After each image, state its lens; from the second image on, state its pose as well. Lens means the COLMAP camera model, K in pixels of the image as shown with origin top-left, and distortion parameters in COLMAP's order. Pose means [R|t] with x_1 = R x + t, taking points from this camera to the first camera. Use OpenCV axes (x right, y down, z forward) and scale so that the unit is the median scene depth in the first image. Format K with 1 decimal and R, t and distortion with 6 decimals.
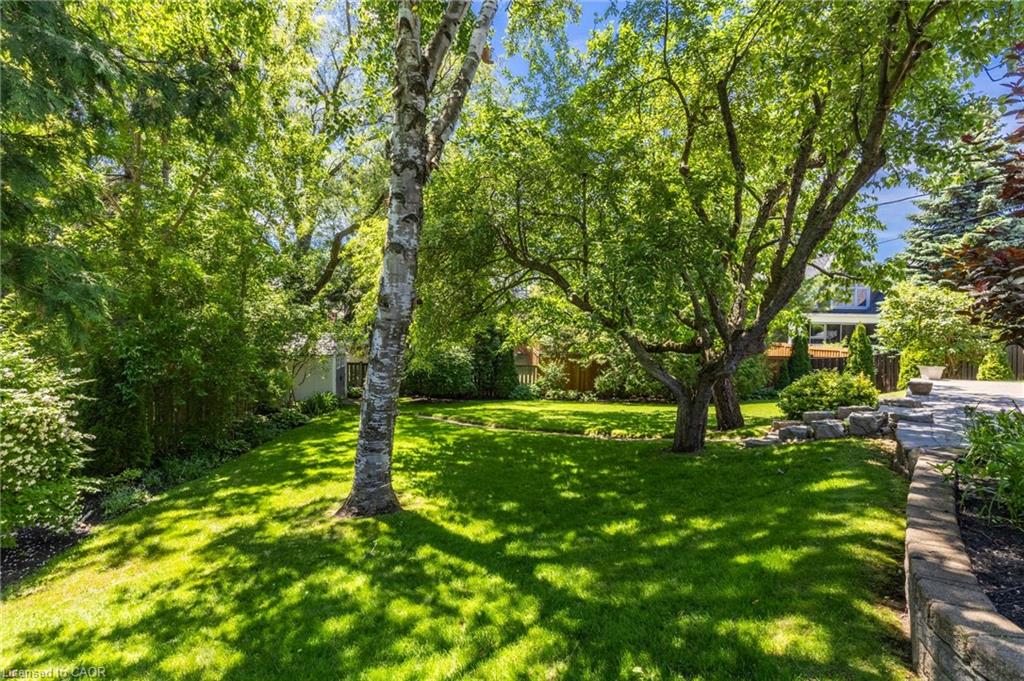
lens RADIAL K [[482.3, 0, 511.5], [0, 482.3, 345.0], [0, 0, 1]] dist [-0.005143, -0.000391]
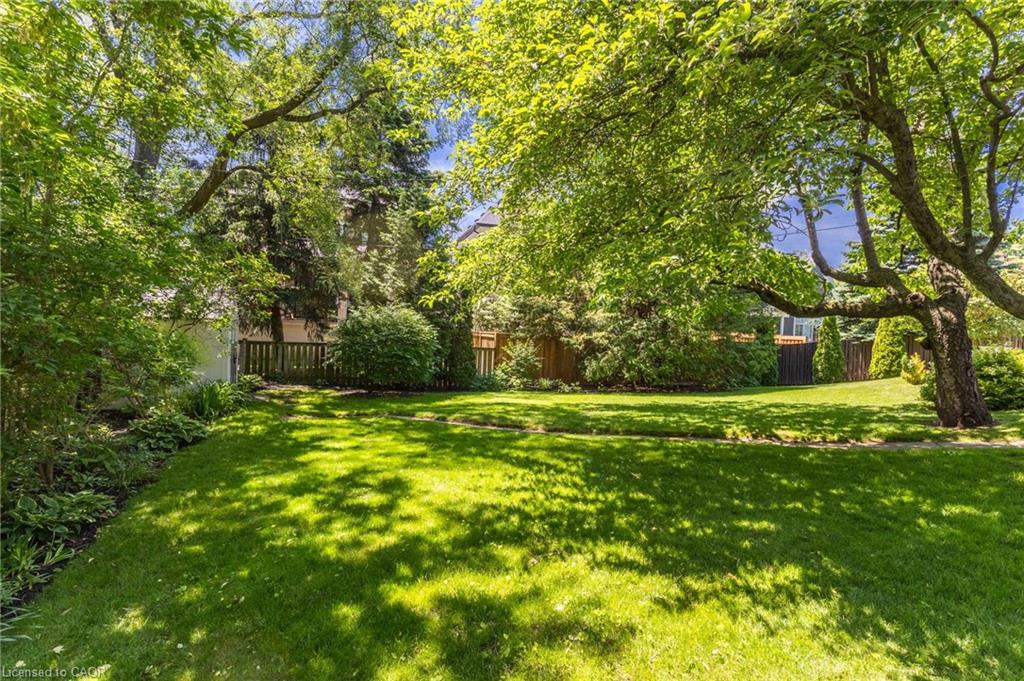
lens RADIAL K [[482.3, 0, 518.2], [0, 482.3, 340.8], [0, 0, 1]] dist [-0.005143, -0.000391]
pose [[0.948994, 0.019999, 0.314659, -0.189530], [-0.022011, 0.999754, 0.002842, 0.032733], [-0.314525, -0.009623, 0.949200, 0.272476]]
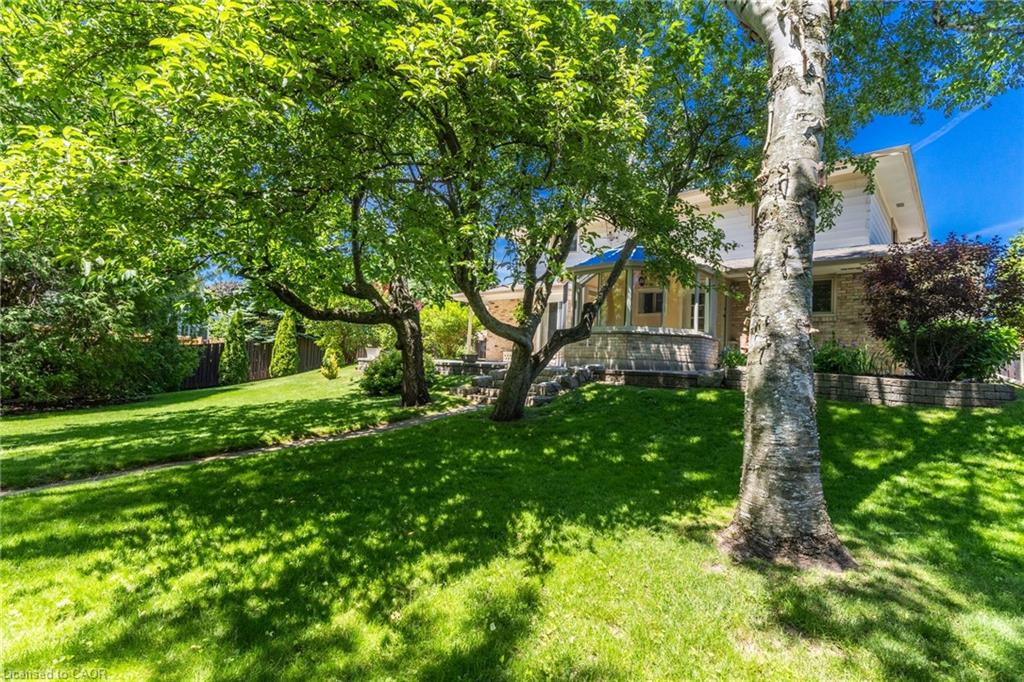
lens RADIAL K [[482.3, 0, 517.0], [0, 482.3, 343.5], [0, 0, 1]] dist [-0.005143, -0.000391]
pose [[0.011463, 0.027911, 0.999545, -0.270824], [-0.024610, 0.999315, -0.027623, 0.037950], [-0.999631, -0.024282, 0.012142, 0.406247]]
